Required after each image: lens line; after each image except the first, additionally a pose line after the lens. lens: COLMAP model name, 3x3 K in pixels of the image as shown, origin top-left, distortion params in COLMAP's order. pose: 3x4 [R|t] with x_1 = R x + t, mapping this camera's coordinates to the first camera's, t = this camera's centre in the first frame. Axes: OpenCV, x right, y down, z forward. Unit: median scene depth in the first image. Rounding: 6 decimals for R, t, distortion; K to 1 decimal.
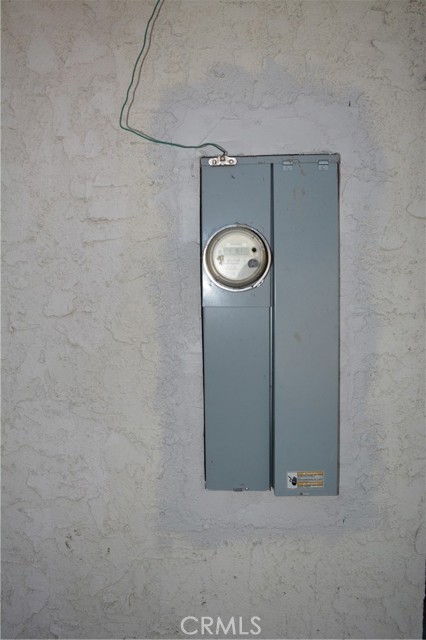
lens RADIAL K [[506.8, 0, 213.0], [0, 506.8, 320.0], [0, 0, 1]] dist [-0.078697, 0.006307]
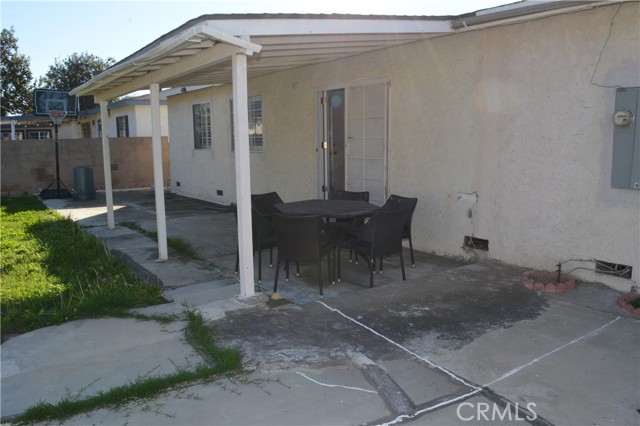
lens RADIAL K [[506.8, 0, 325.7], [0, 506.8, 213.7], [0, 0, 1]] dist [-0.078697, 0.006307]
pose [[0.633677, 0.121839, -0.763943, 1.328189], [-0.048856, 0.991851, 0.117663, 0.216998], [0.772054, -0.037237, 0.634465, -2.586099]]
